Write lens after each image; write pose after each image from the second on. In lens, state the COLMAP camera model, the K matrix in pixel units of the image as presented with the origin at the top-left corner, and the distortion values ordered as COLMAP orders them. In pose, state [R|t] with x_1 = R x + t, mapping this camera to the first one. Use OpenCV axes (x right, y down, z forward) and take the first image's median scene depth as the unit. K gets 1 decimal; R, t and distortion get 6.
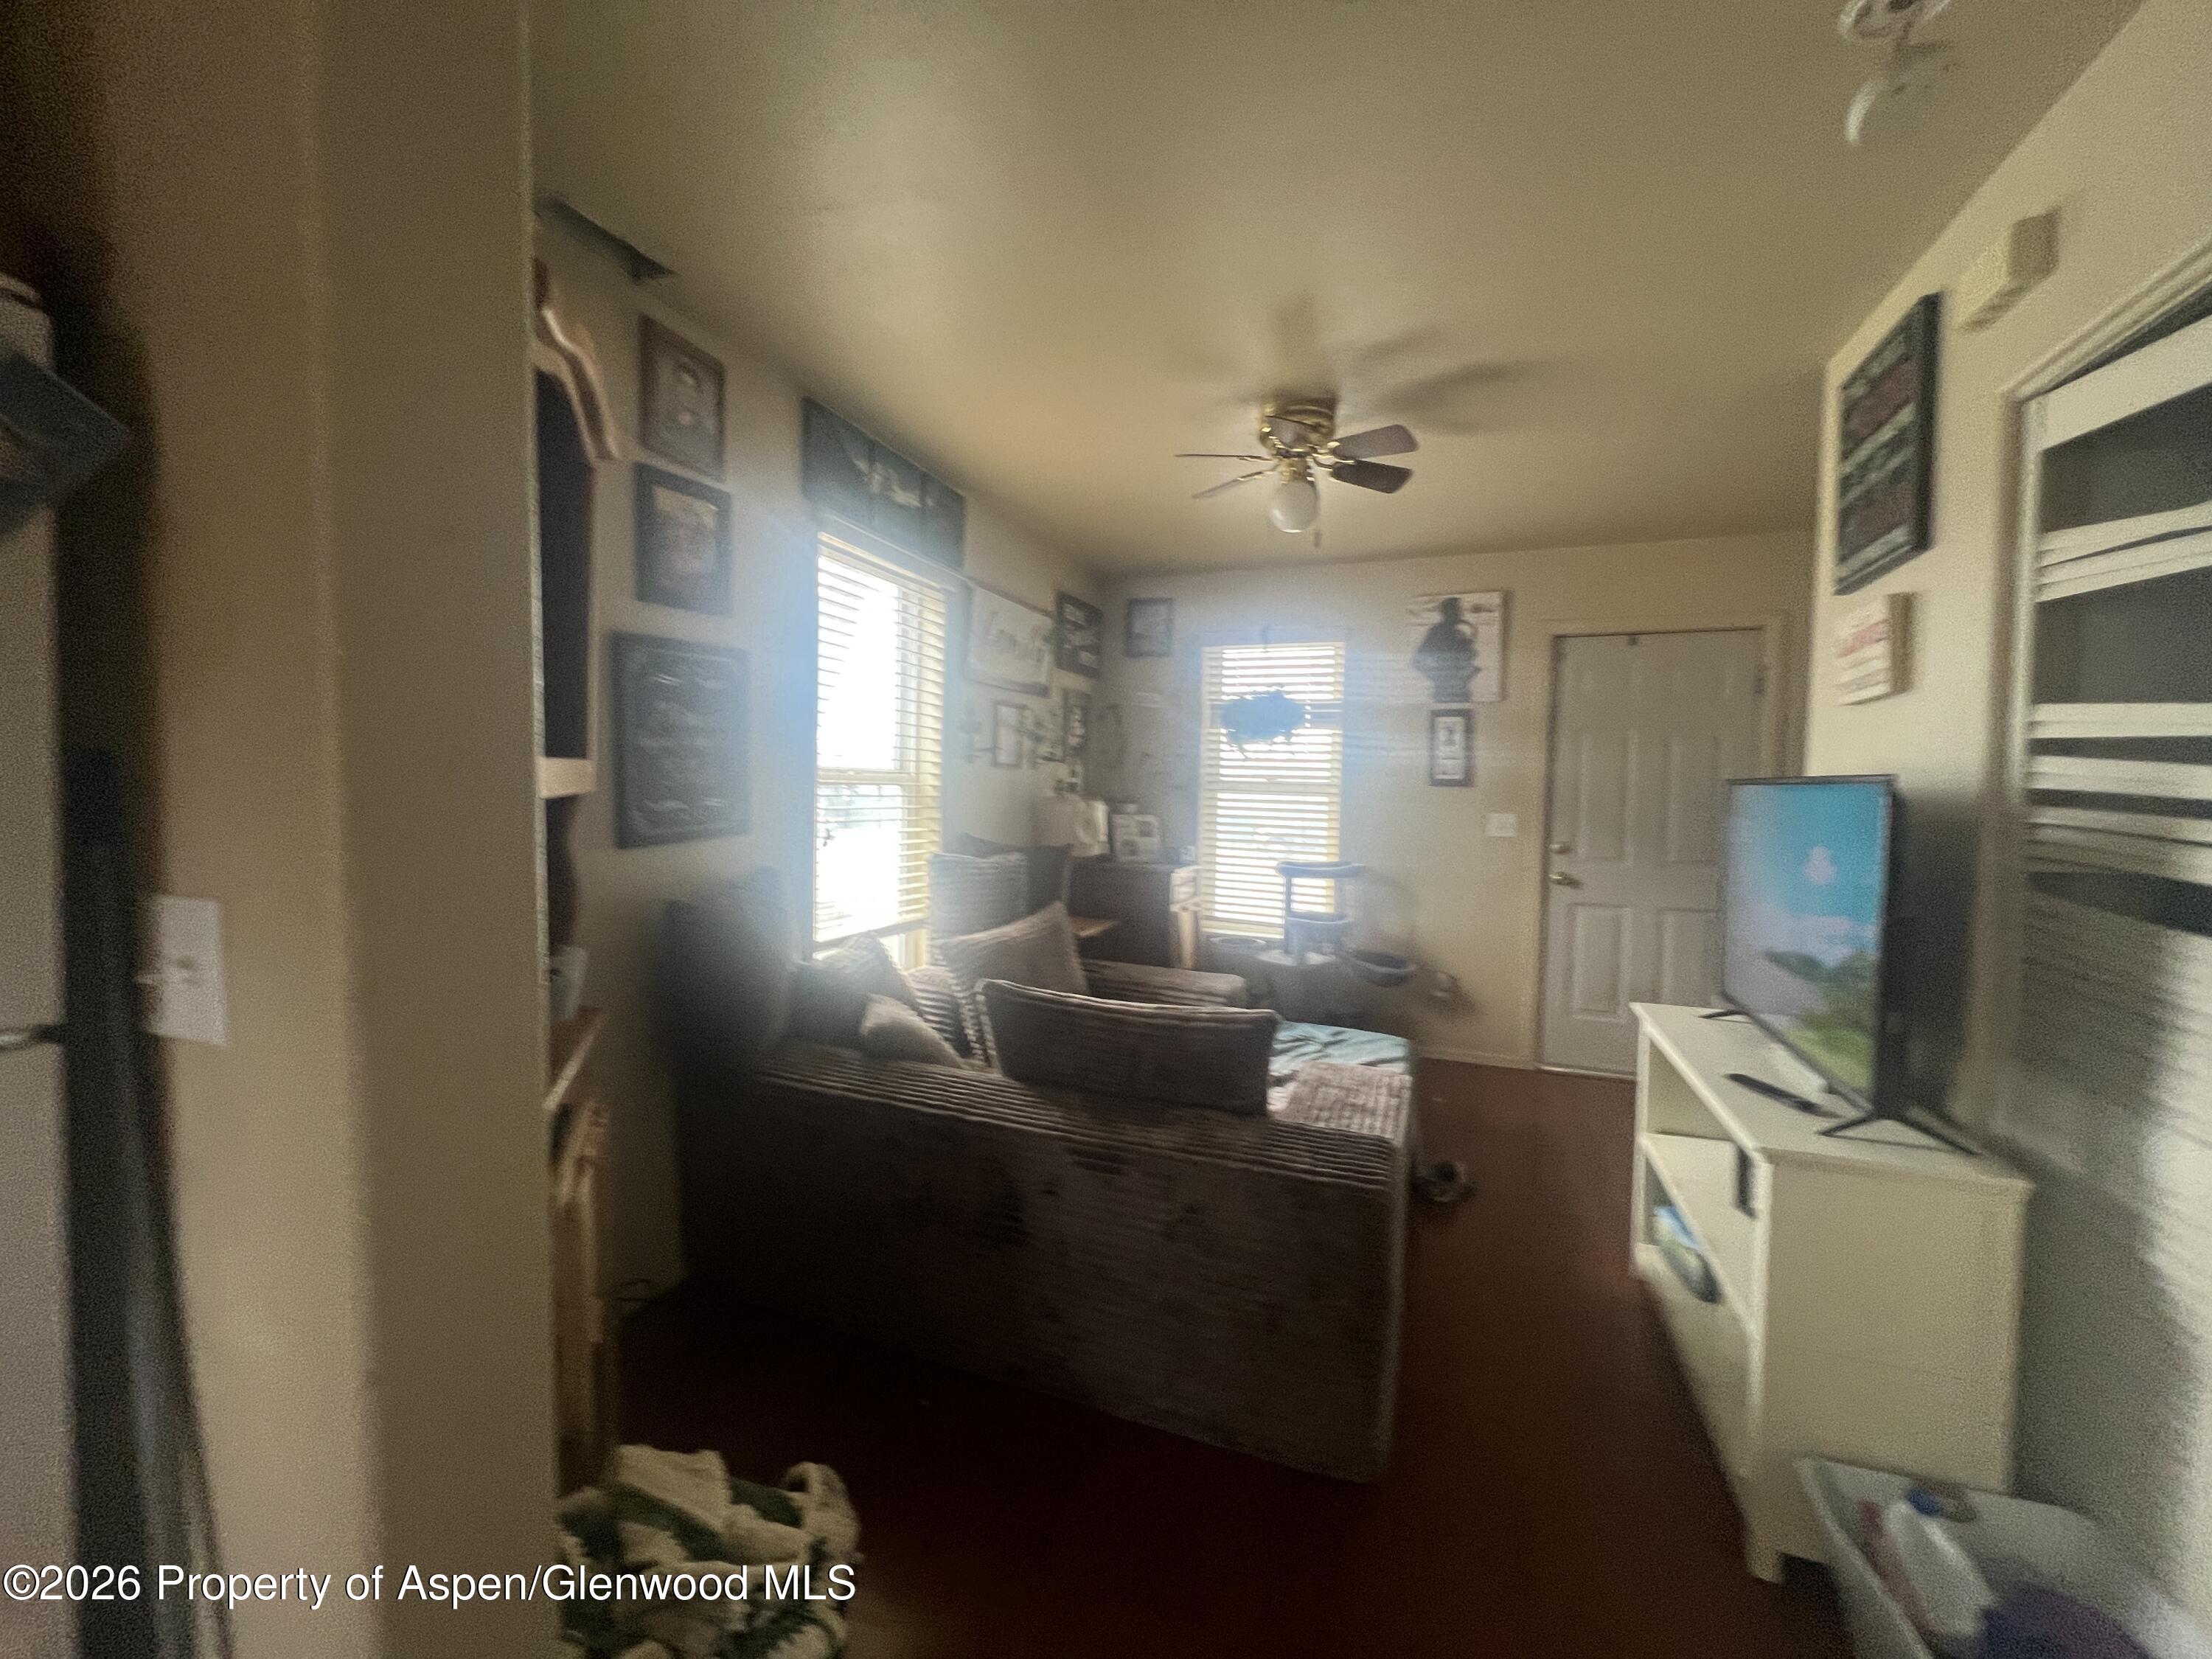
lens RADIAL K [[883.9, 0, 1100.0], [0, 883.9, 821.4], [0, 0, 1]] dist [-0.003130, -0.000102]
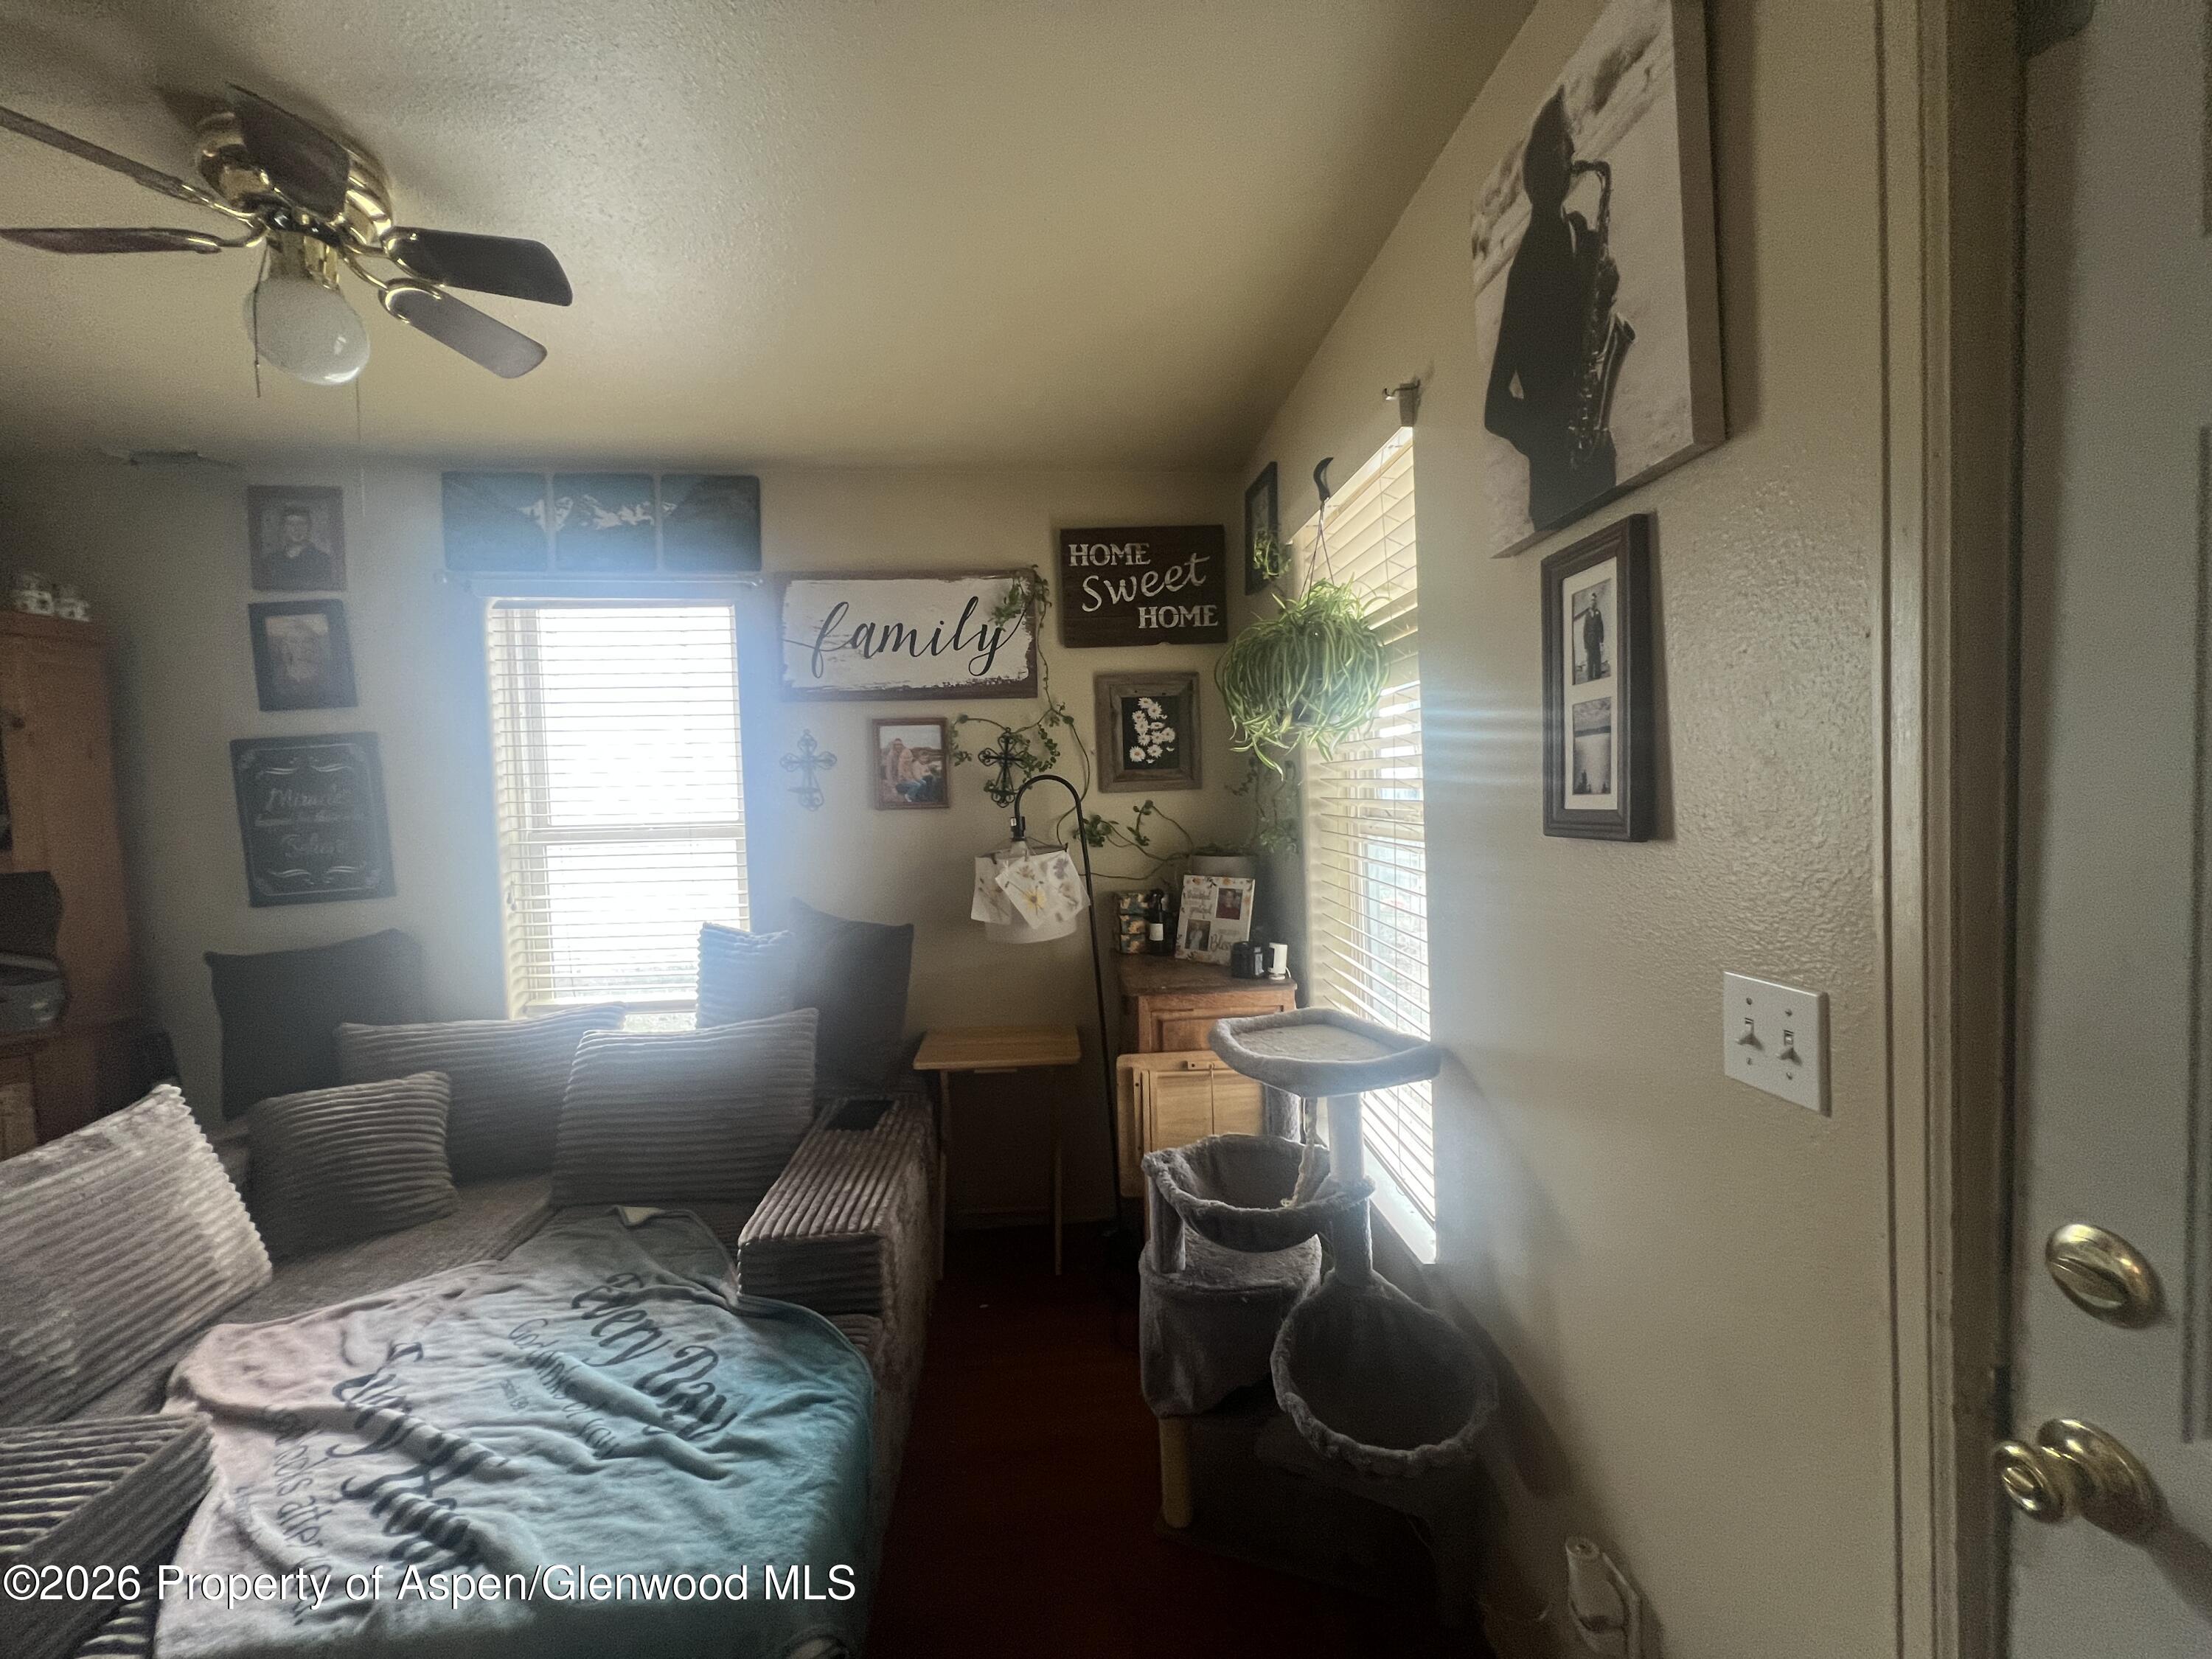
lens RADIAL K [[883.9, 0, 1099.2], [0, 883.9, 824.1], [0, 0, 1]] dist [-0.003130, -0.000102]
pose [[0.434217, -0.001946, -0.900806, 0.793146], [-0.000766, 0.999997, -0.002530, -0.060348], [0.900808, 0.001788, 0.434214, 1.068612]]
